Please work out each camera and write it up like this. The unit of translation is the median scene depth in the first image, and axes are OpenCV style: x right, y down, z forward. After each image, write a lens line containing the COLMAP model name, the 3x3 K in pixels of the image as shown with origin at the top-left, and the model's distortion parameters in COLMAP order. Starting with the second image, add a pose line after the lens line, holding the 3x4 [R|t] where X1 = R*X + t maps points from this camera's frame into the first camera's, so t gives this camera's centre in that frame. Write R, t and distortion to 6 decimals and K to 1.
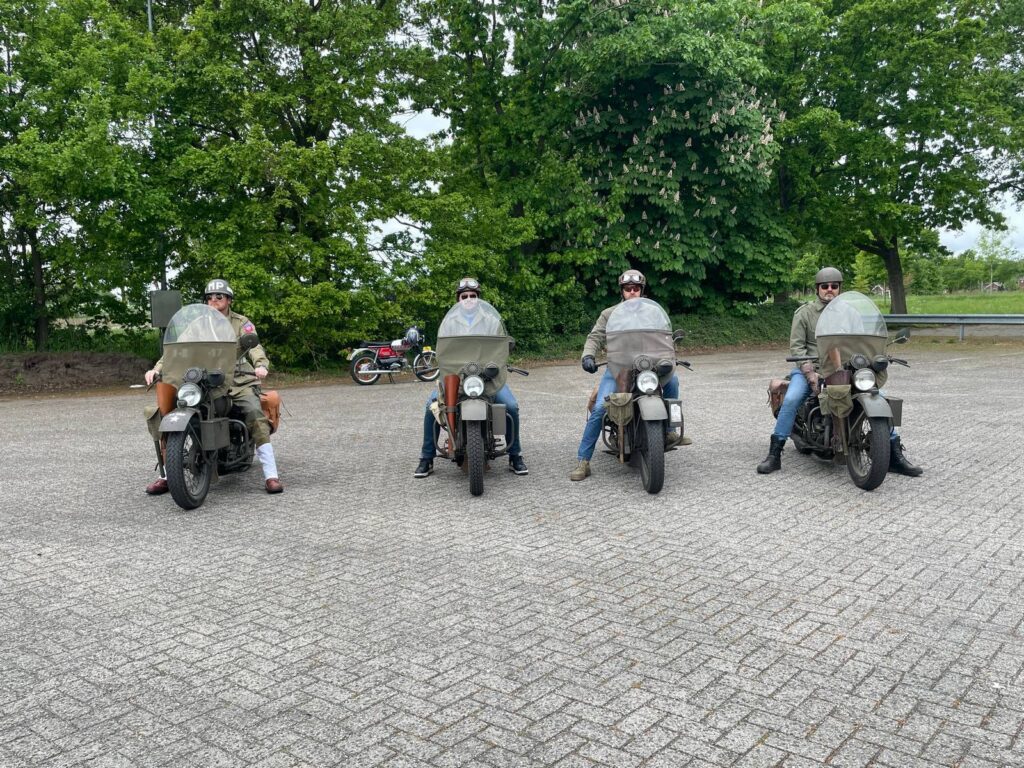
lens RADIAL K [[823.1, 0, 512.0], [0, 823.1, 384.0], [0, 0, 1]] dist [0.002724, 0.000247]
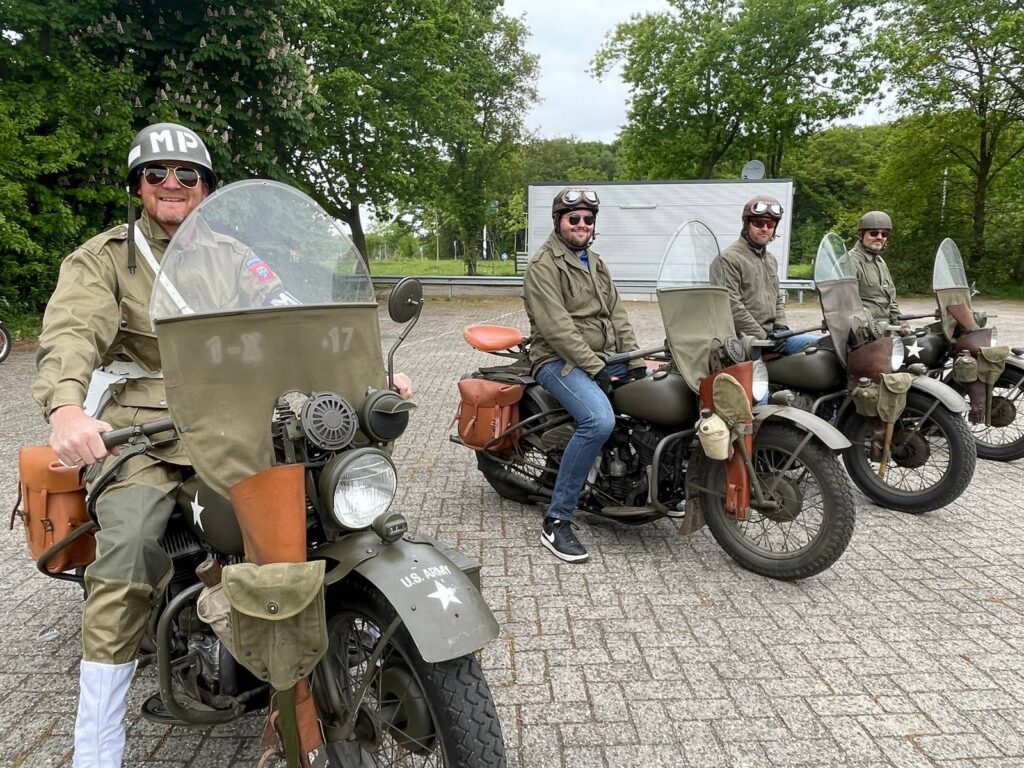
lens RADIAL K [[767.0, 0, 514.4], [0, 767.0, 379.8], [0, 0, 1]] dist [0.001414, -0.008116]
pose [[0.757303, -0.072979, 0.648973, -0.120887], [0.040045, 0.997056, 0.065392, -0.008250], [-0.651835, -0.023534, 0.757996, 0.165844]]
